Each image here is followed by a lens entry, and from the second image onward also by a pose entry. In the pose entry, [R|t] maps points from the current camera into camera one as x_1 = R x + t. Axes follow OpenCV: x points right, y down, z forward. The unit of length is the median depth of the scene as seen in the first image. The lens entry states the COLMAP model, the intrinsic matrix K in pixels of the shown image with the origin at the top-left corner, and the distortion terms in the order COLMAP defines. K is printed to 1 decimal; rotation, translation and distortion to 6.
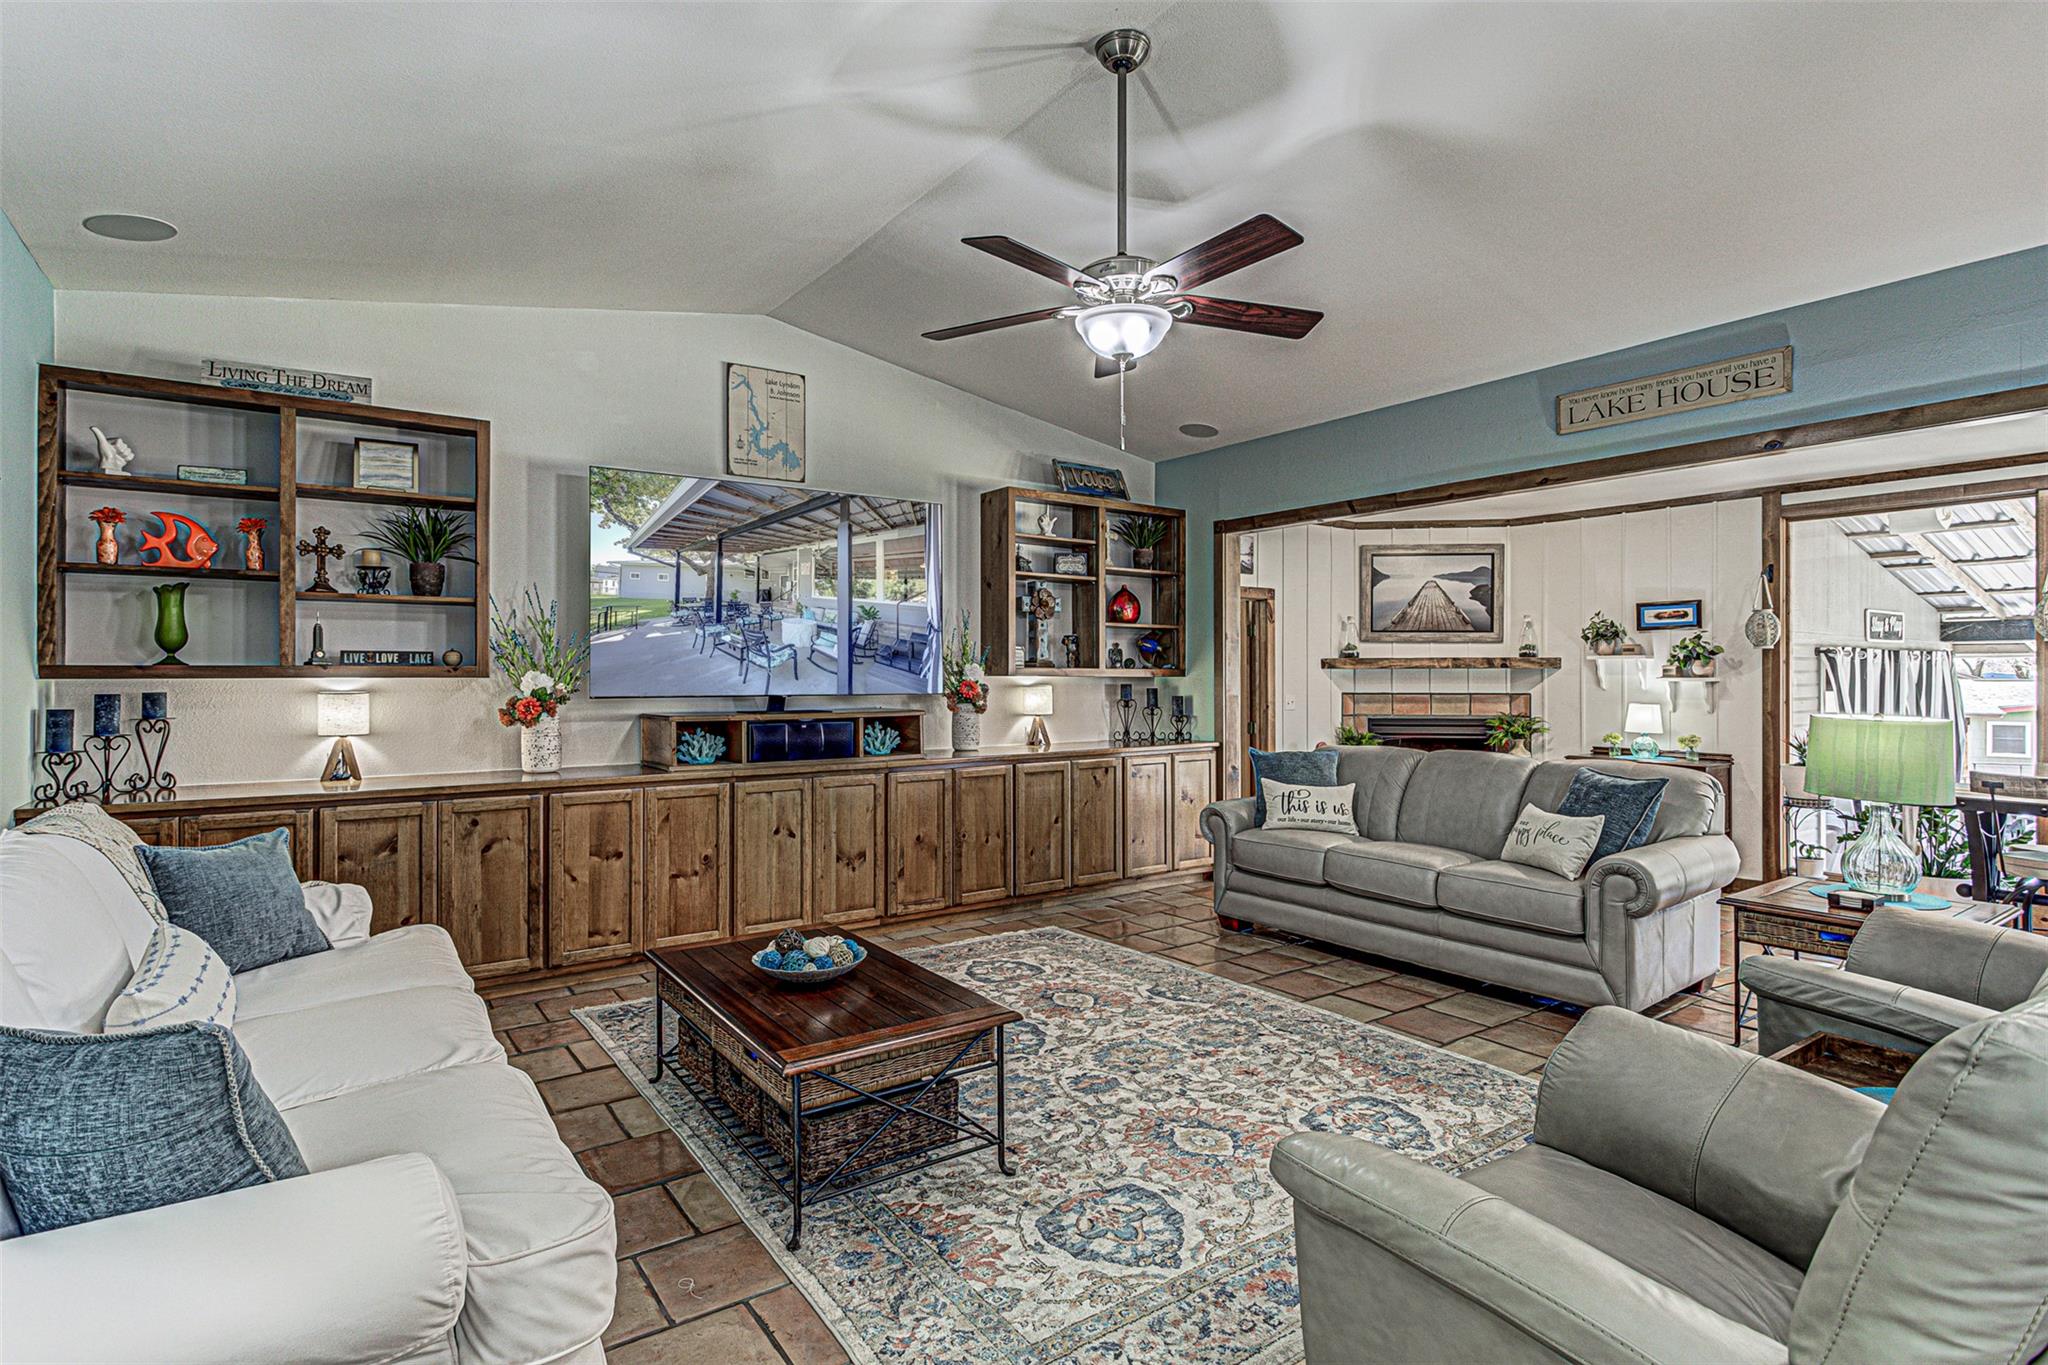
lens RADIAL K [[1016.6, 0, 1015.8], [0, 1016.6, 669.7], [0, 0, 1]] dist [-0.003610, -0.000007]
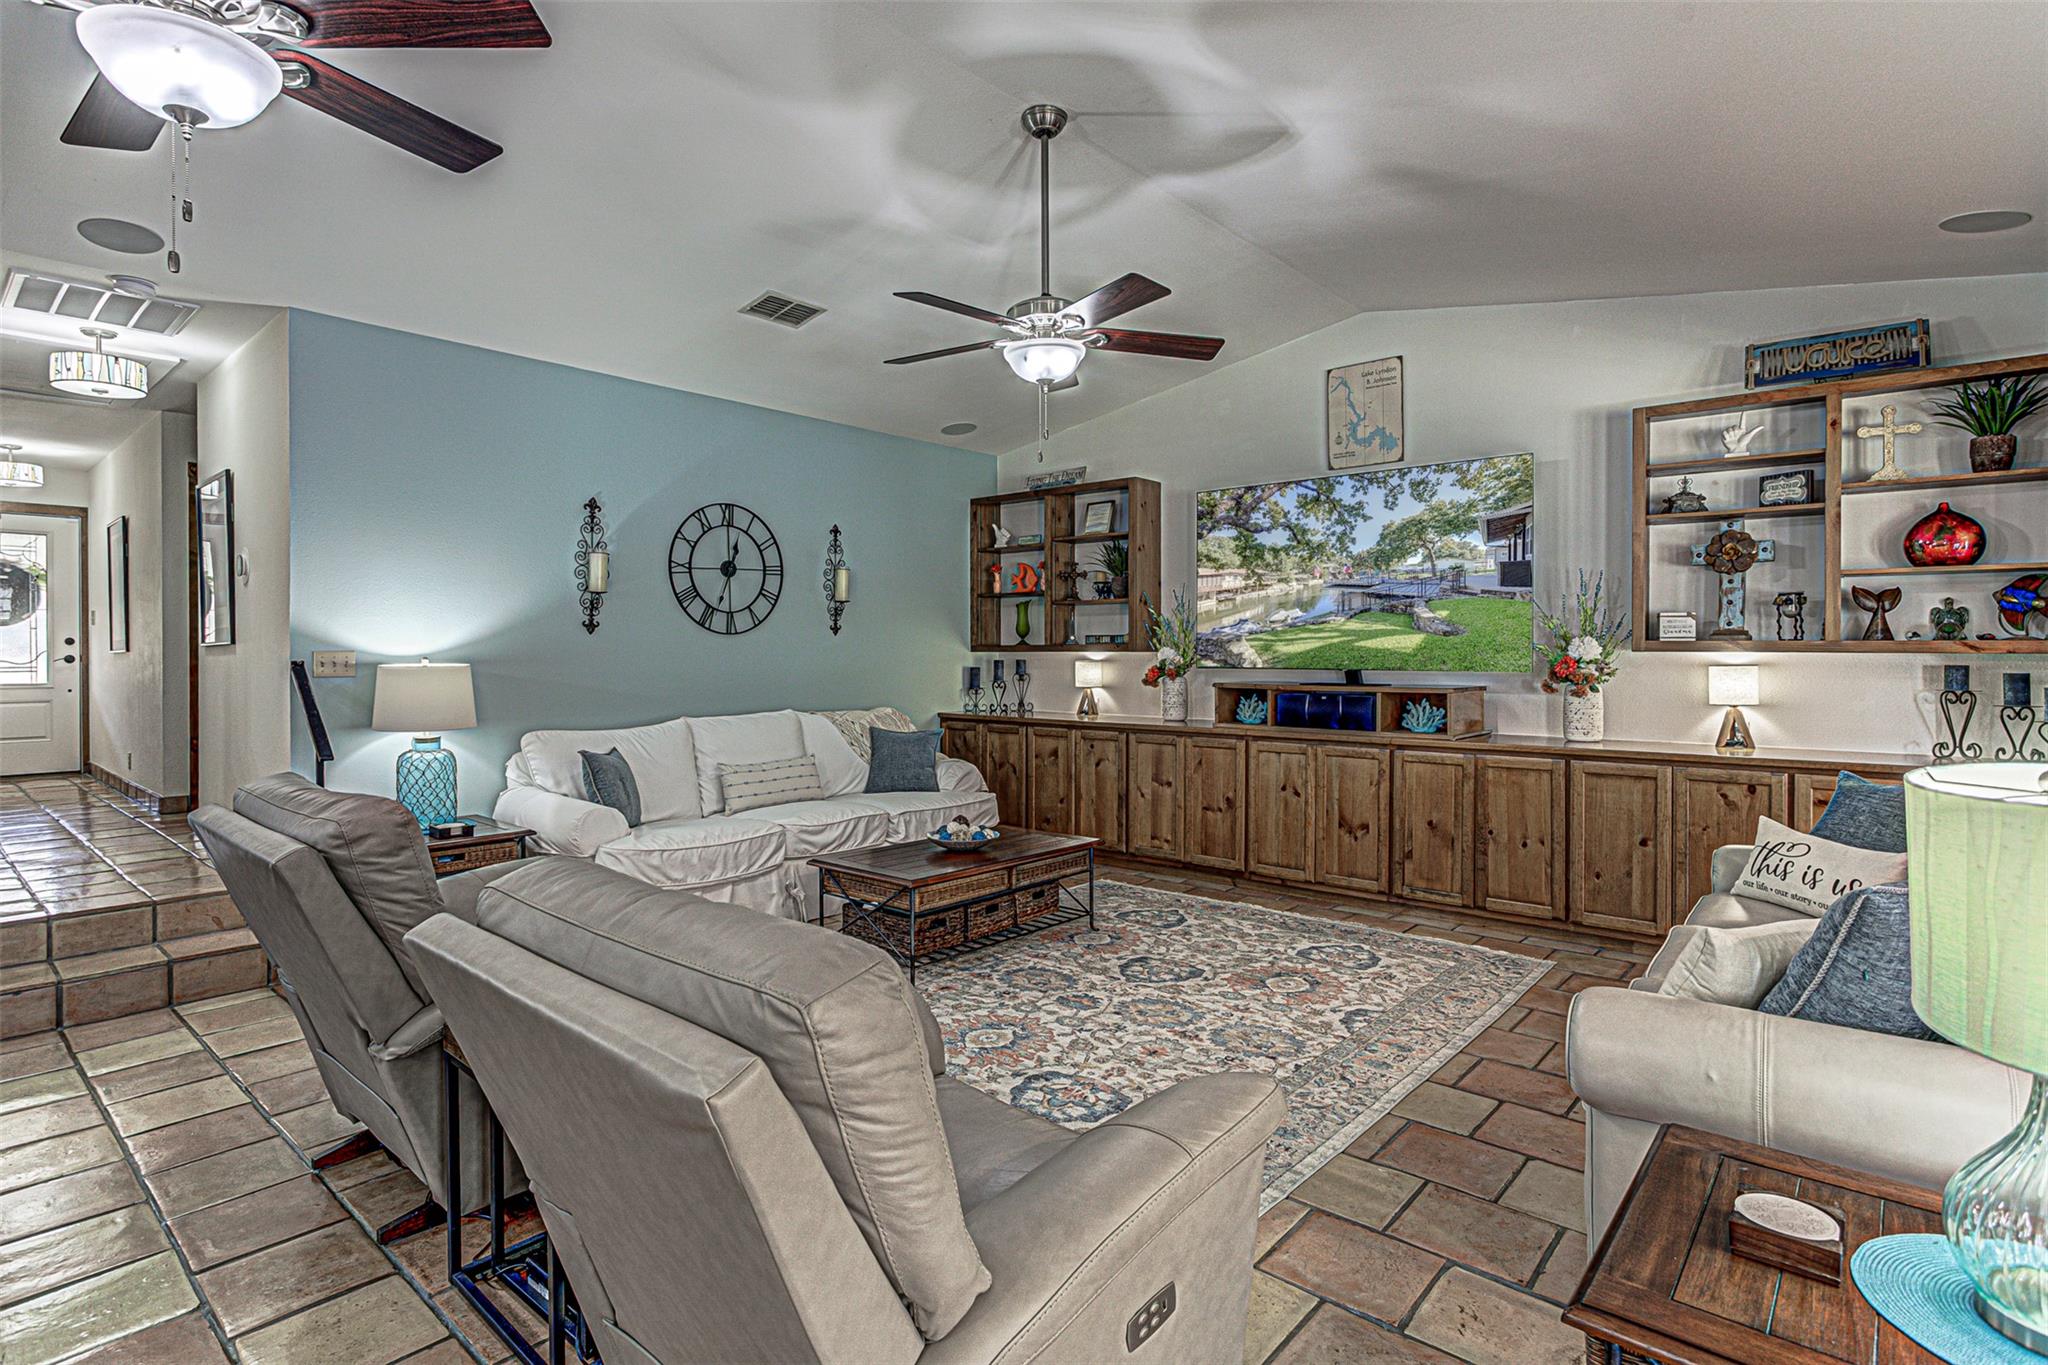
lens RADIAL K [[1034.3, 0, 1013.0], [0, 1034.3, 649.5], [0, 0, 1]] dist [-0.000359, 0.000039]
pose [[0.233657, 0.002814, -0.972315, 0.917732], [0.009060, 0.999946, 0.005071, -0.005328], [0.972277, -0.009994, 0.233619, 0.488312]]
